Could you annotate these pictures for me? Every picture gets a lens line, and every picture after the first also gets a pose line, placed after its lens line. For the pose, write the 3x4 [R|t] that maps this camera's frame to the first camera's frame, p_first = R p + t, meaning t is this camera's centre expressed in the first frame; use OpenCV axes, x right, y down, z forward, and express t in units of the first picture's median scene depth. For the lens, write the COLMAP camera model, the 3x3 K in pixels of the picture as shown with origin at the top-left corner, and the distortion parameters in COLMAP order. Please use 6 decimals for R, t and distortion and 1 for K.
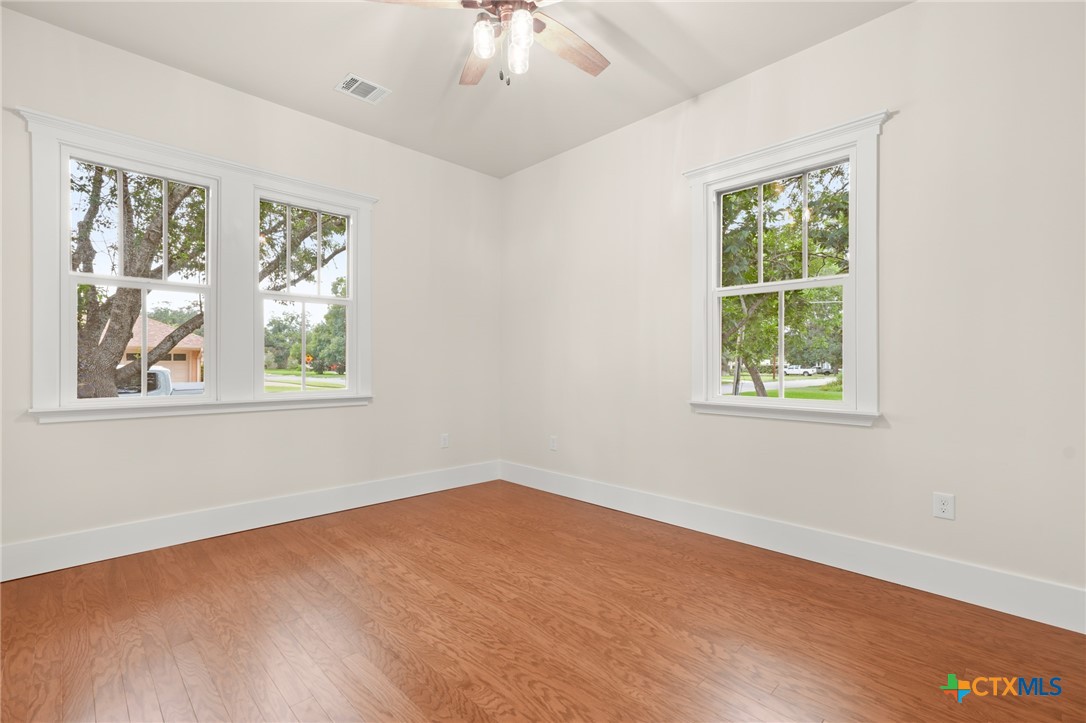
lens RADIAL K [[492.9, 0, 540.9], [0, 492.9, 369.6], [0, 0, 1]] dist [0.000030, 0.000490]
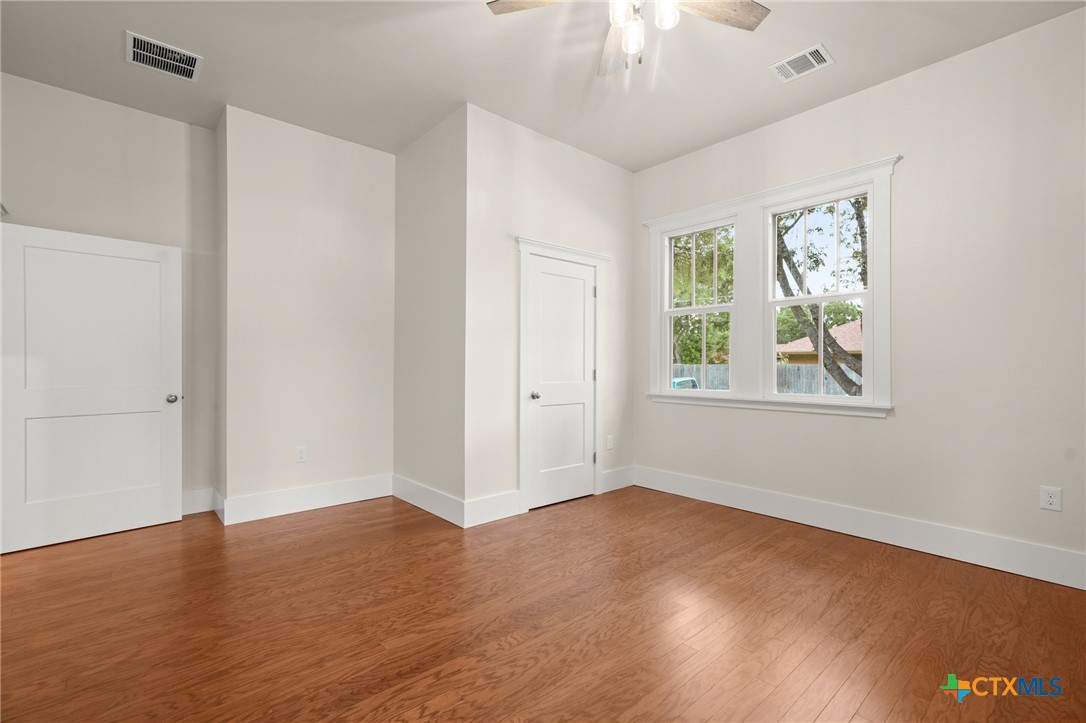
lens RADIAL K [[492.9, 0, 540.9], [0, 492.9, 369.6], [0, 0, 1]] dist [0.000030, 0.000490]
pose [[-0.056726, 0.006759, -0.998367, 0.683037], [-0.010073, 0.999922, 0.007342, -0.009713], [0.998339, 0.010473, -0.056654, 0.681717]]
